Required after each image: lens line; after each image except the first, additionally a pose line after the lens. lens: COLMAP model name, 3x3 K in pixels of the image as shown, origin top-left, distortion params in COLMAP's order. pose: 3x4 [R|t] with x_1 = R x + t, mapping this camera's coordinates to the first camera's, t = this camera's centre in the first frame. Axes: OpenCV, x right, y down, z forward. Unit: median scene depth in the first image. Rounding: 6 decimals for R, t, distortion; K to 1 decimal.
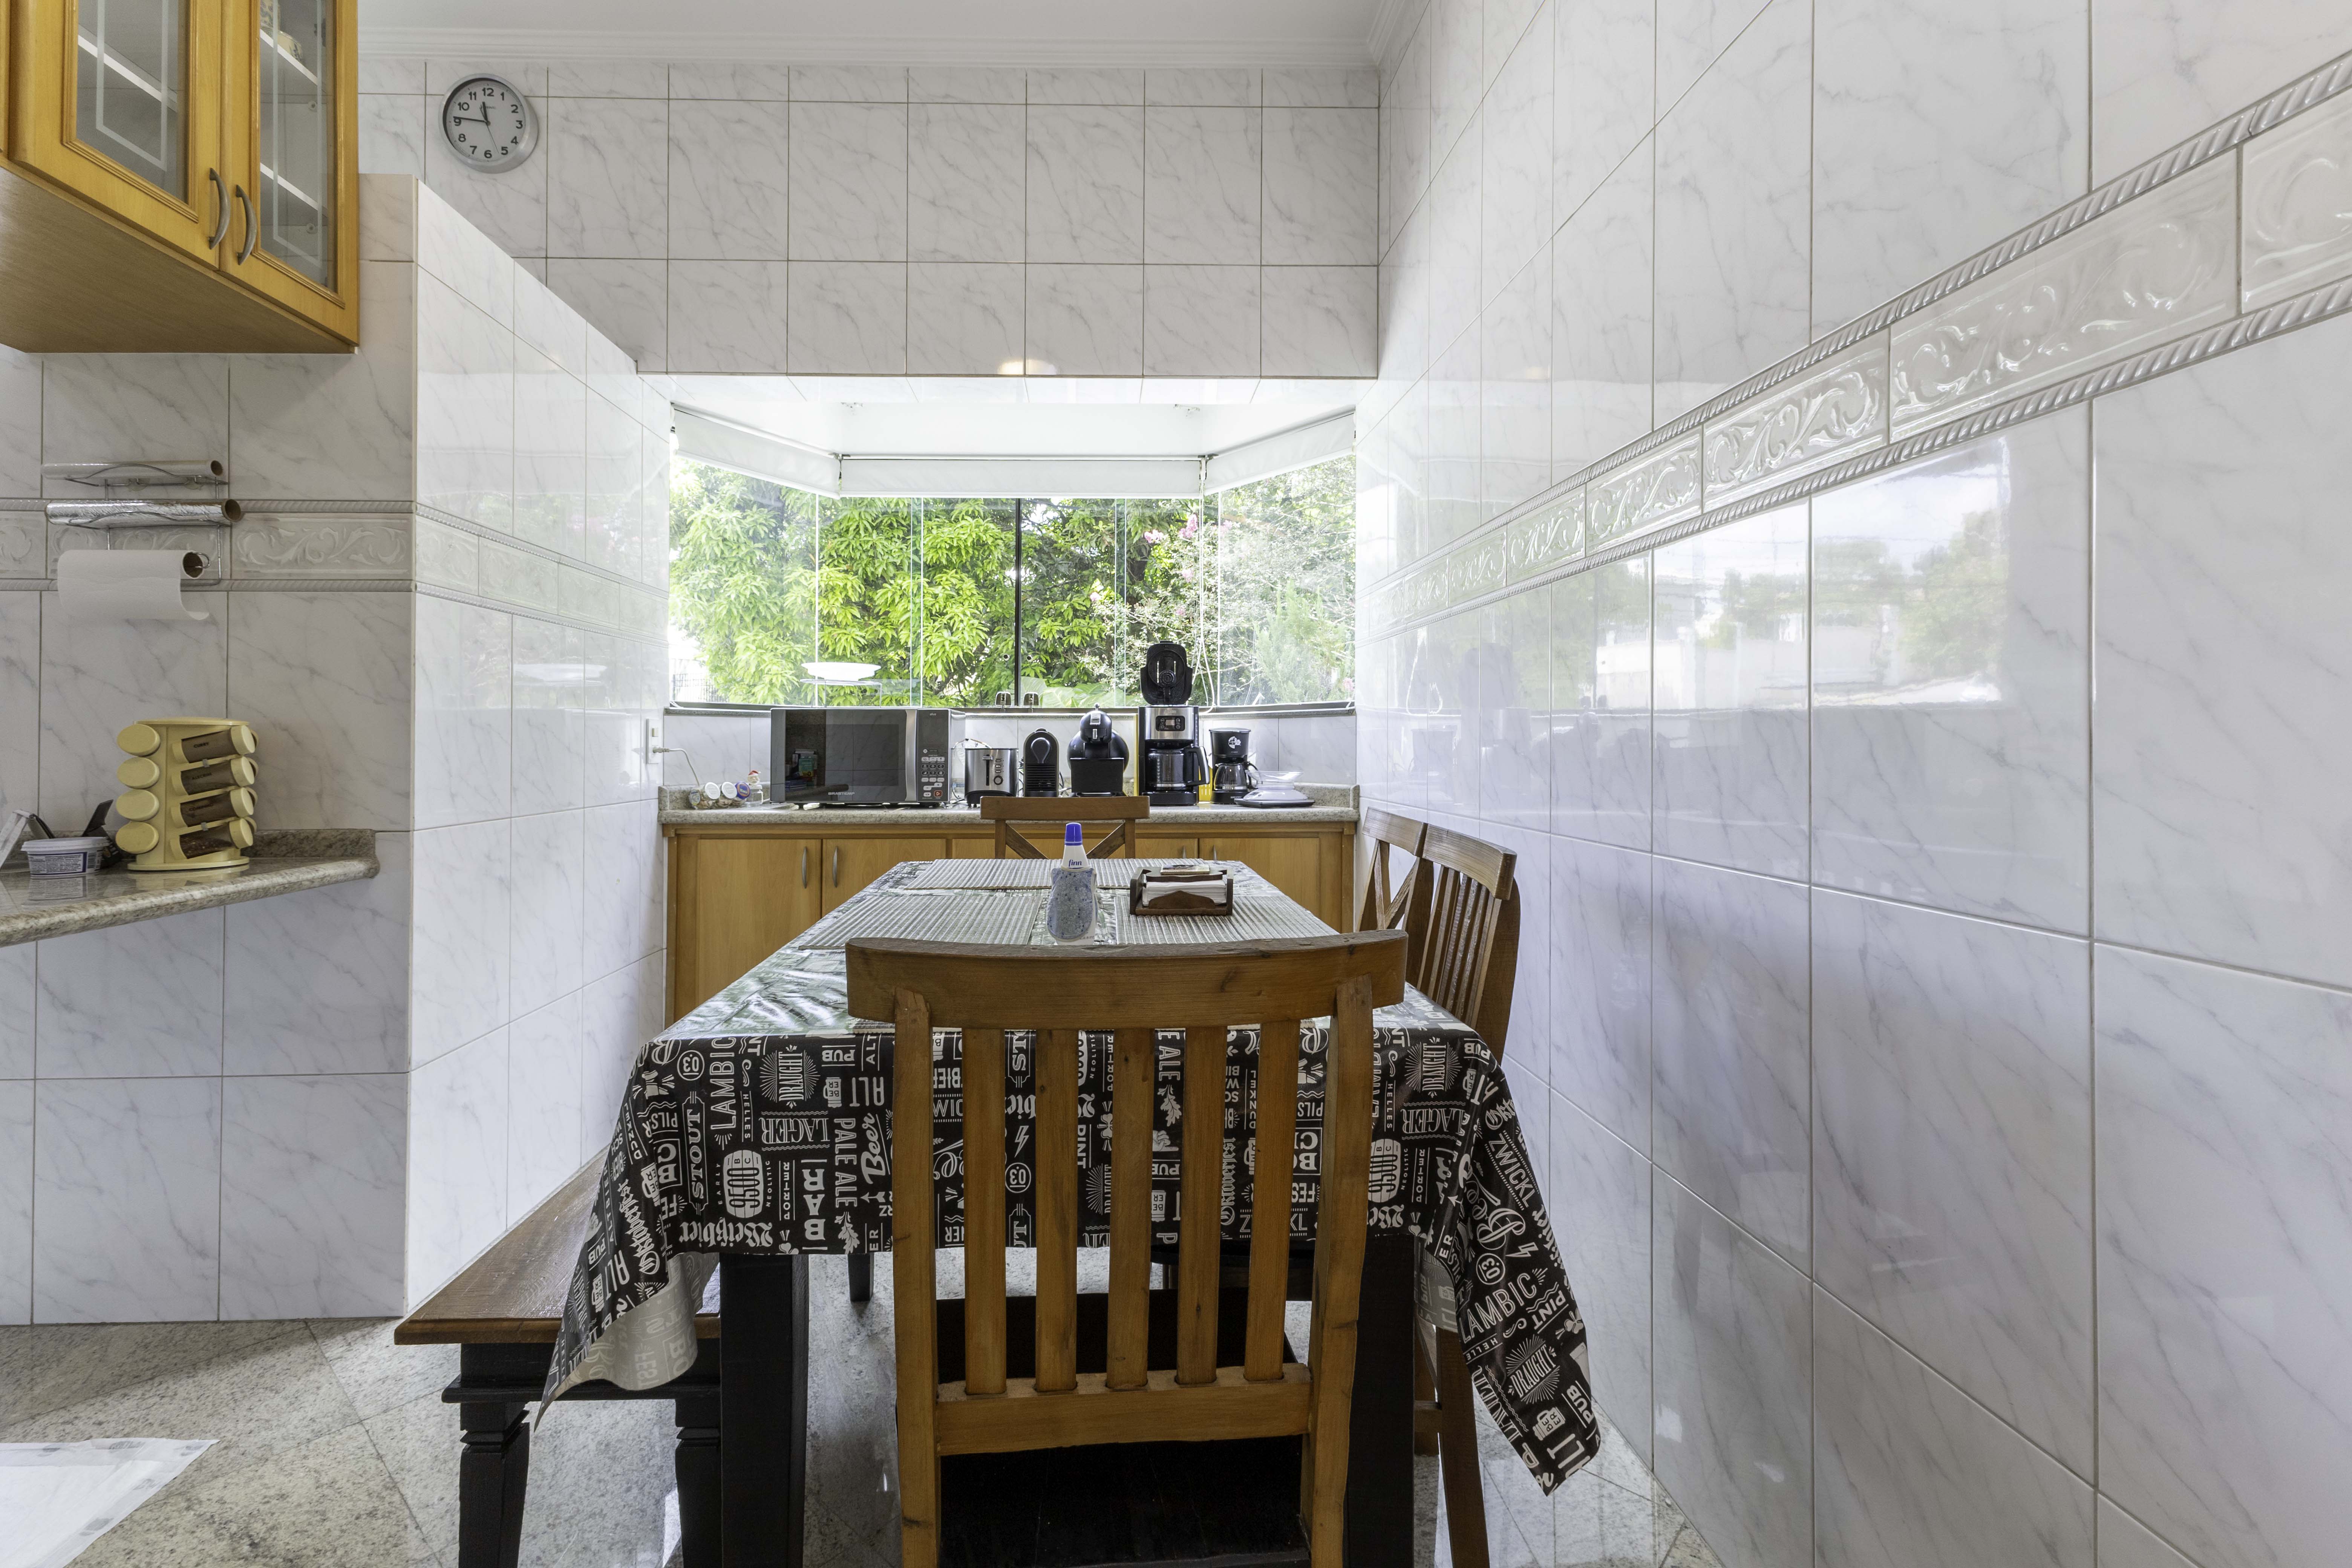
lens RADIAL K [[1032.9, 0, 1116.6], [0, 1032.9, 731.2], [0, 0, 1]] dist [0.004617, 0.000130]
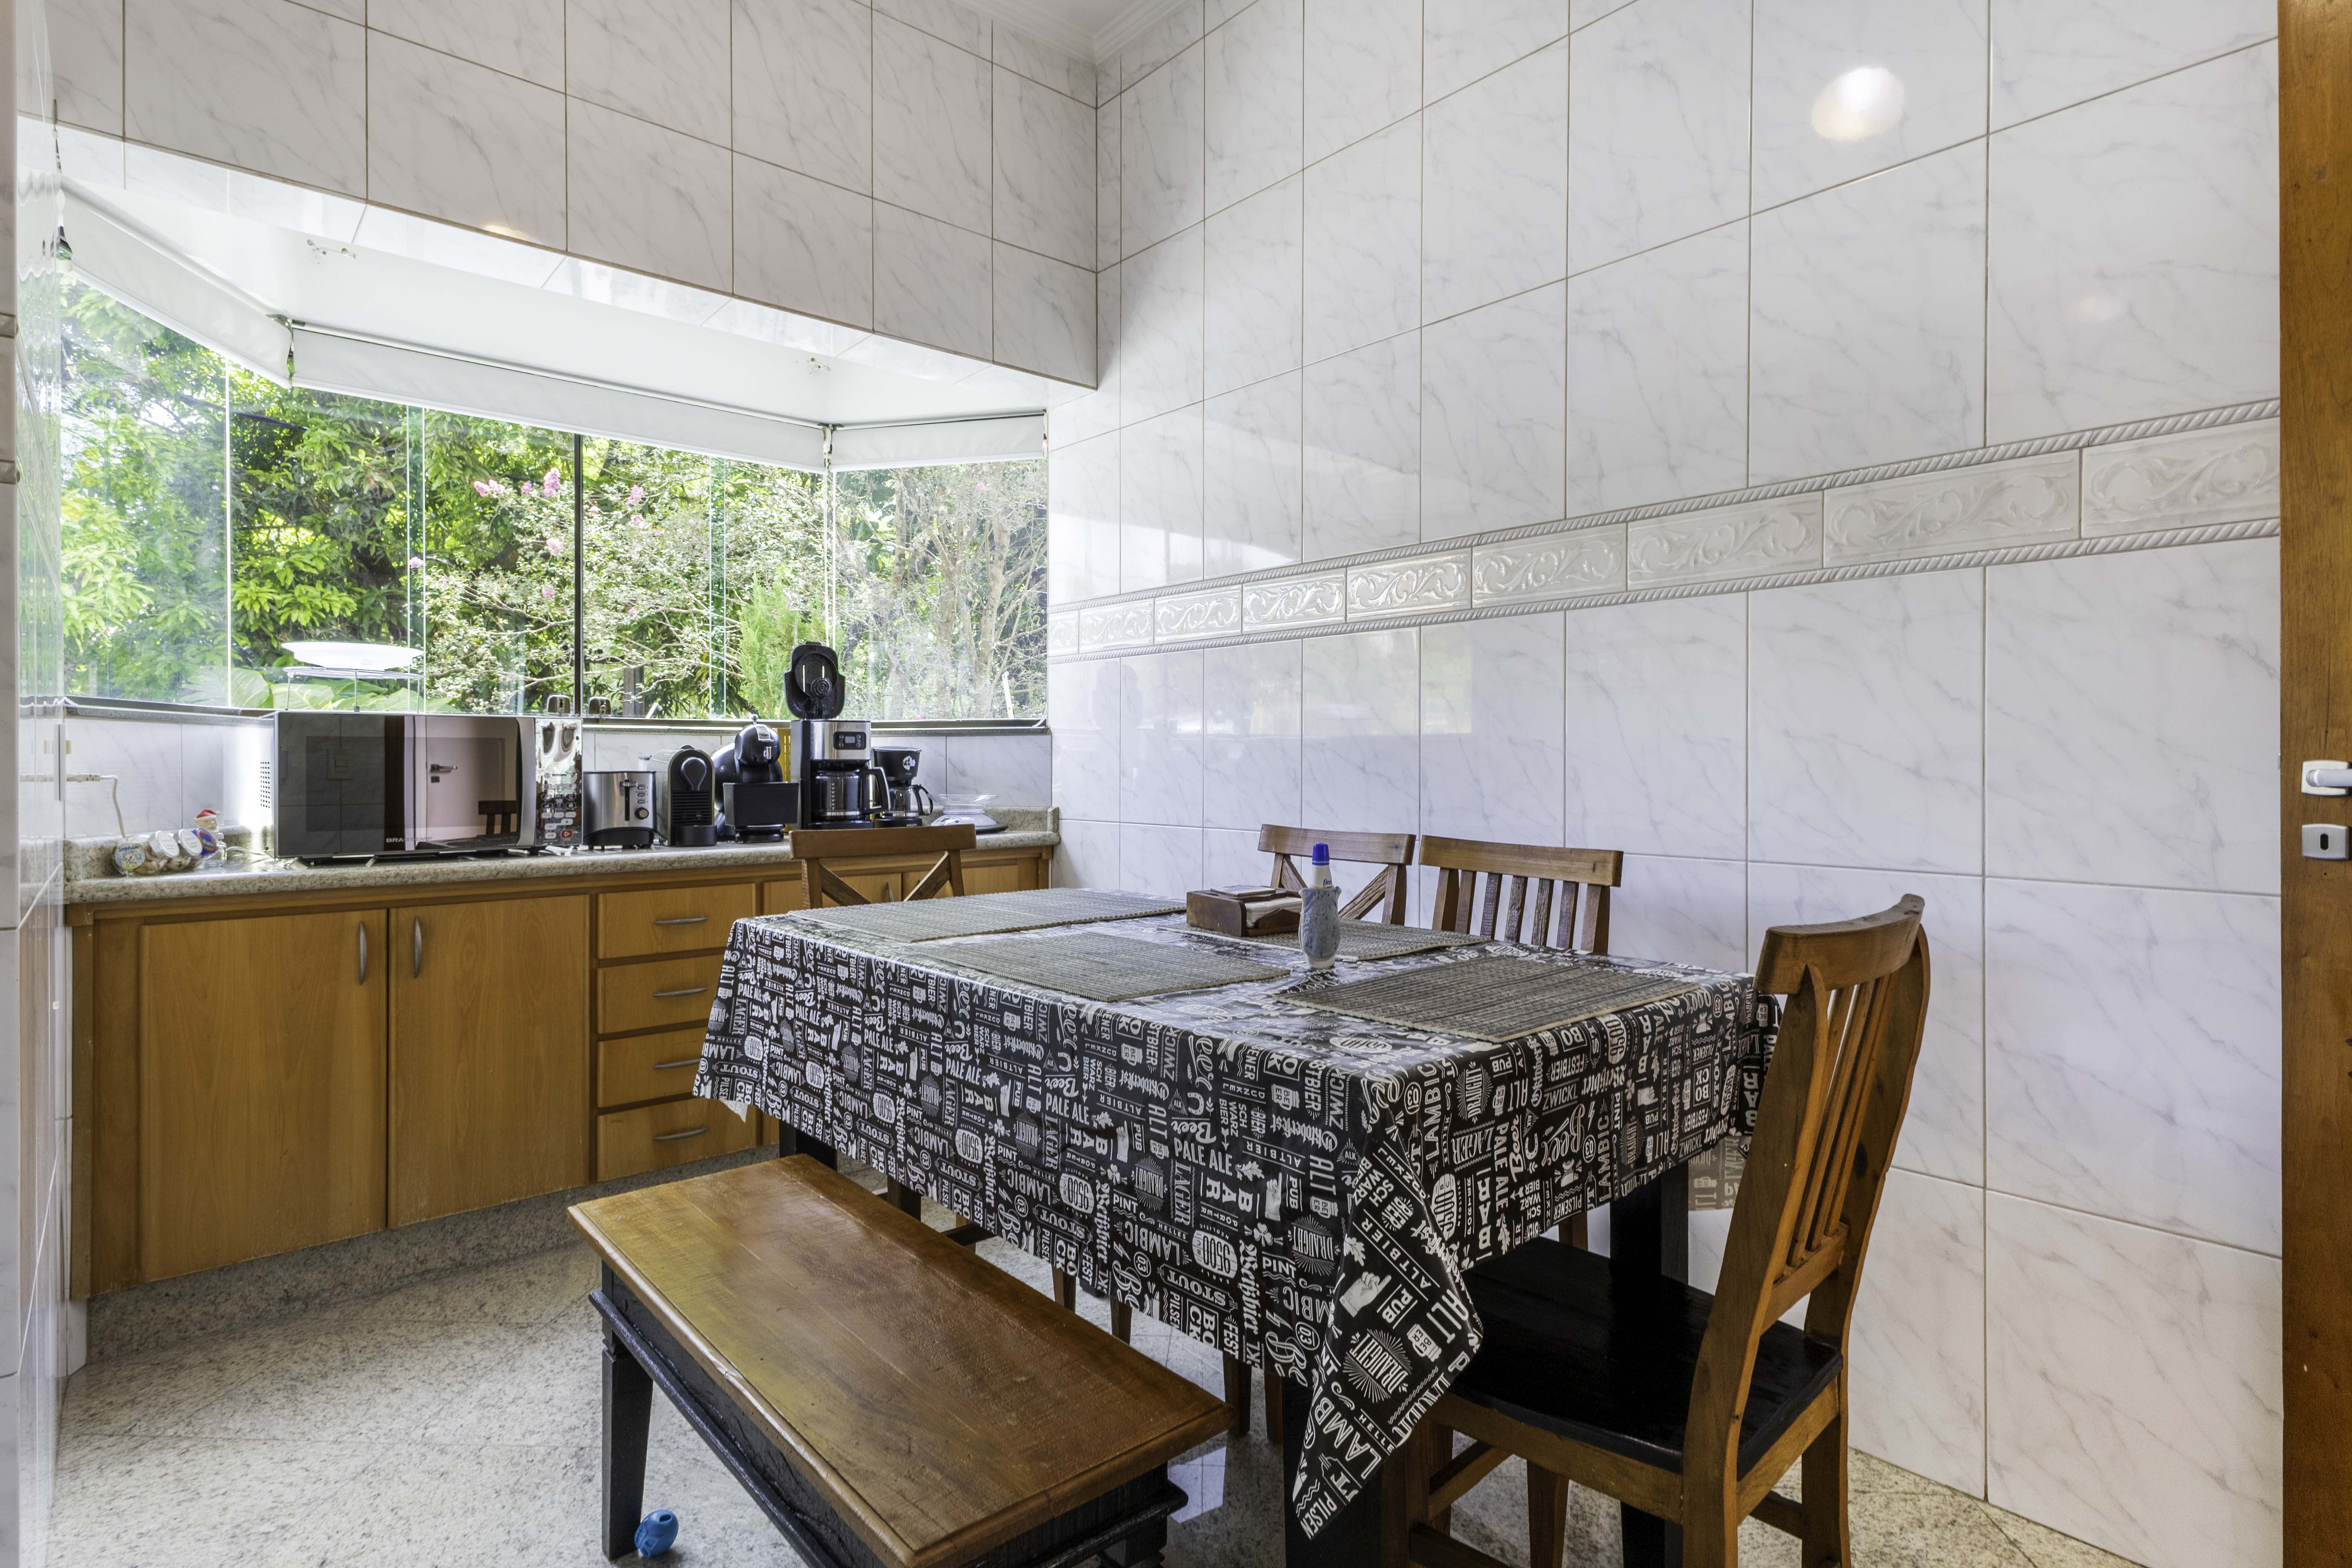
lens RADIAL K [[1180.7, 0, 1171.1], [0, 1180.7, 760.1], [0, 0, 1]] dist [0.015788, -0.000813]
pose [[0.776226, 0.000971, 0.630454, -0.440166], [-0.006280, 0.999961, 0.006192, 0.000548], [-0.630423, -0.008765, 0.776202, 0.098644]]
